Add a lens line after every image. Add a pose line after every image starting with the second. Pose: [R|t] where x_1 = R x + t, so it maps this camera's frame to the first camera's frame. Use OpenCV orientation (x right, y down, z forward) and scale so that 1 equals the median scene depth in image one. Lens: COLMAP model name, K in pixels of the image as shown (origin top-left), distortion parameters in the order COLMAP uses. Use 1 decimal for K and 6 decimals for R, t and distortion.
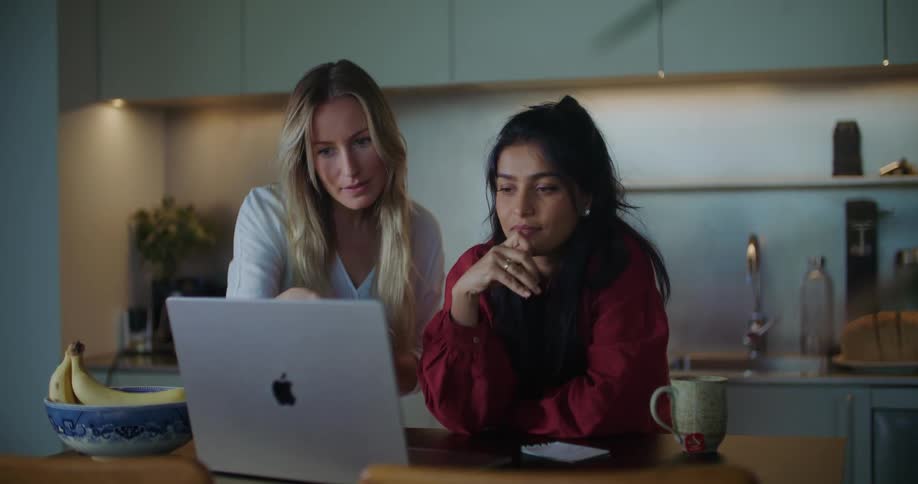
lens RADIAL K [[1399.5, 0, 462.1], [0, 1399.5, 241.0], [0, 0, 1]] dist [-0.054724, 0.000000]
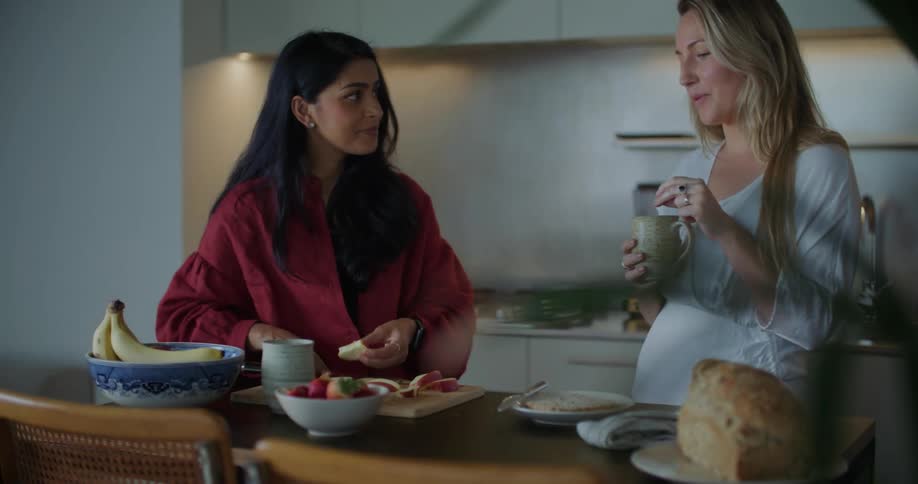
lens RADIAL K [[1399.5, 0, 465.9], [0, 1399.5, 276.3], [0, 0, 1]] dist [-0.054724, 0.000000]
pose [[0.987013, 0.025611, -0.158588, 0.154356], [-0.014255, 0.997278, 0.072339, -0.026567], [0.160010, -0.069139, 0.984691, 0.000191]]
